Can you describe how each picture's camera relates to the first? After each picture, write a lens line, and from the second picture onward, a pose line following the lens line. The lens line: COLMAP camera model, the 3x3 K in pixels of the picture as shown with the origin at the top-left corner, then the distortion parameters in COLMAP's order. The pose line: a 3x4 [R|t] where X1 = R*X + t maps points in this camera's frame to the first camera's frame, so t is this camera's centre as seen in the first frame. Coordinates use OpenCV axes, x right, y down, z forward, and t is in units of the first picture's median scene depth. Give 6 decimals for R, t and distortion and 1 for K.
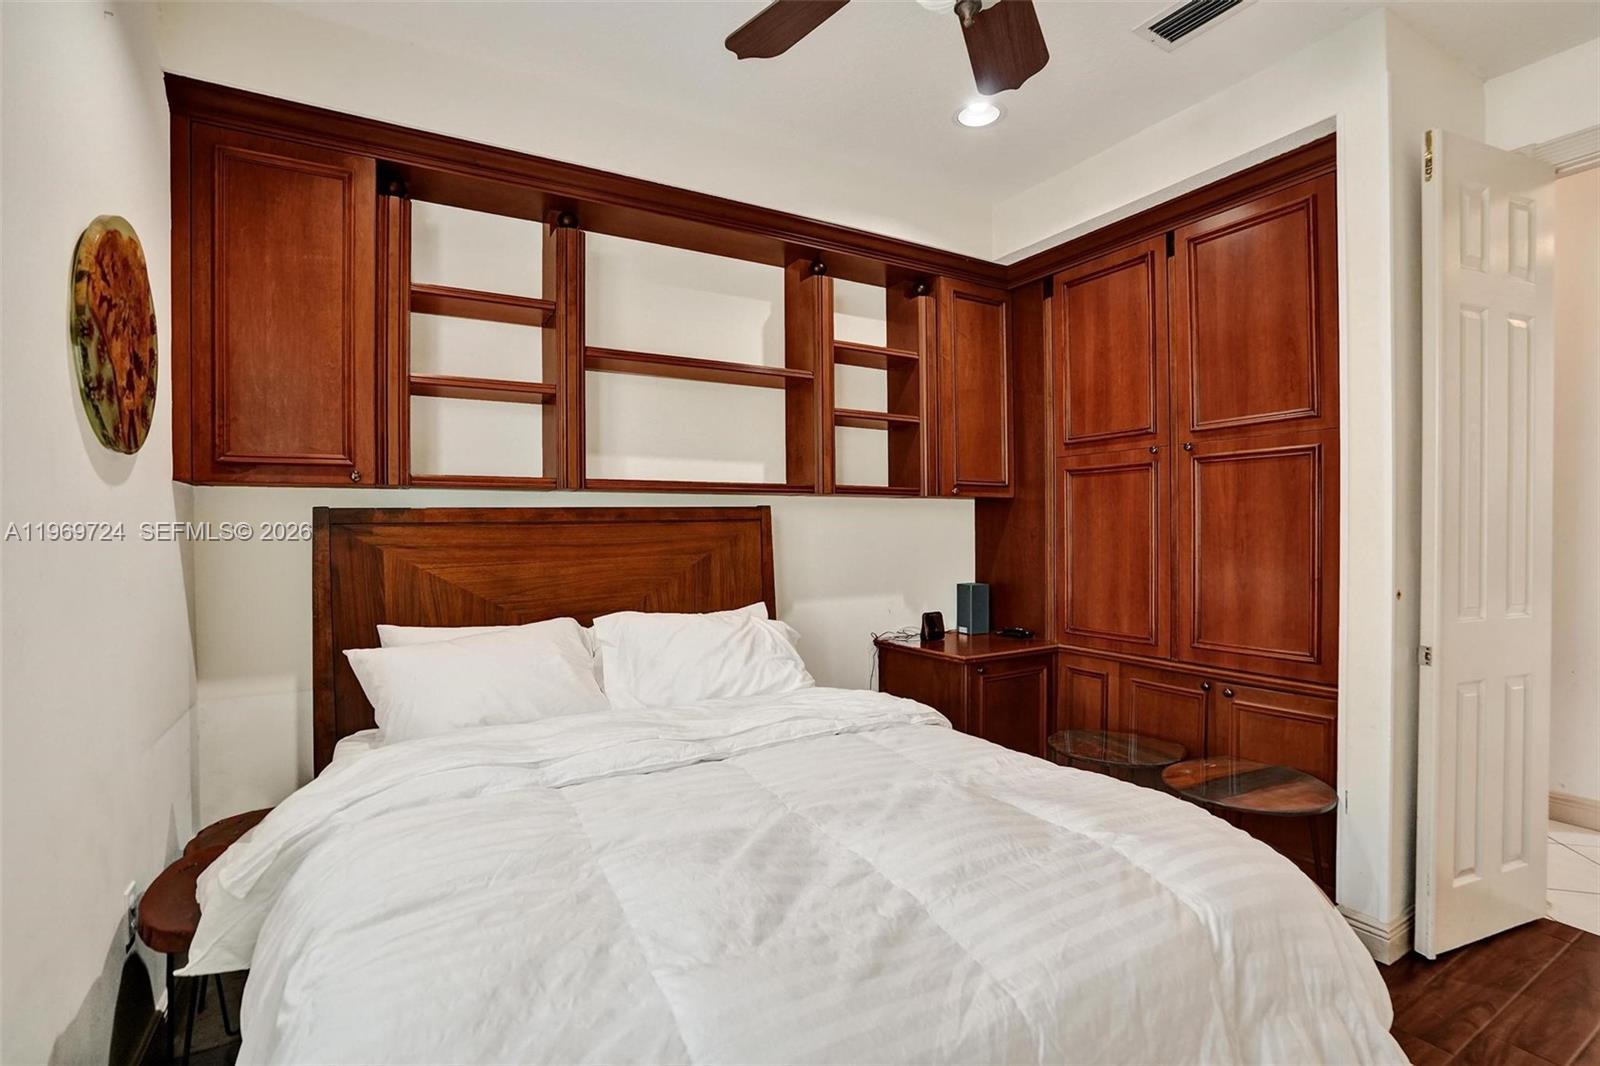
lens RADIAL K [[742.9, 0, 791.7], [0, 742.9, 534.3], [0, 0, 1]] dist [-0.060731, 0.021415]
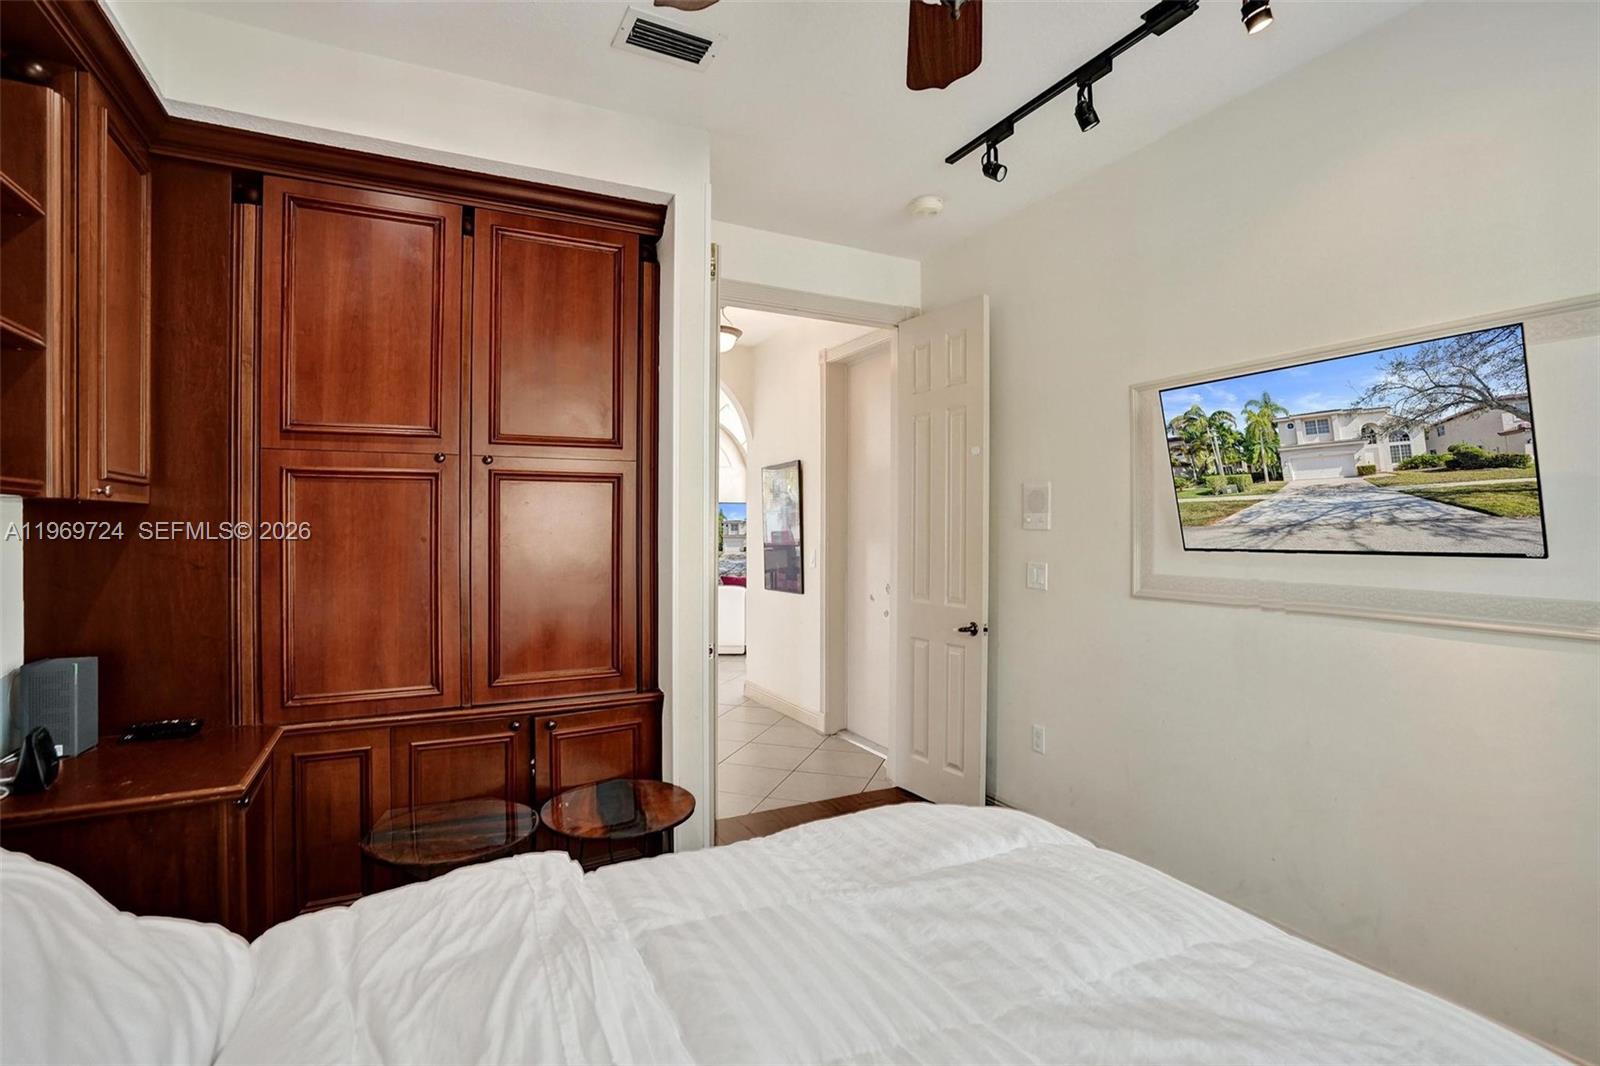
lens RADIAL K [[742.9, 0, 796.5], [0, 742.9, 534.3], [0, 0, 1]] dist [-0.060731, 0.021415]
pose [[0.051373, 0.008565, 0.998643, -0.280396], [0.014256, 0.999855, -0.009308, -0.014190], [-0.998578, 0.014715, 0.051243, 0.510414]]
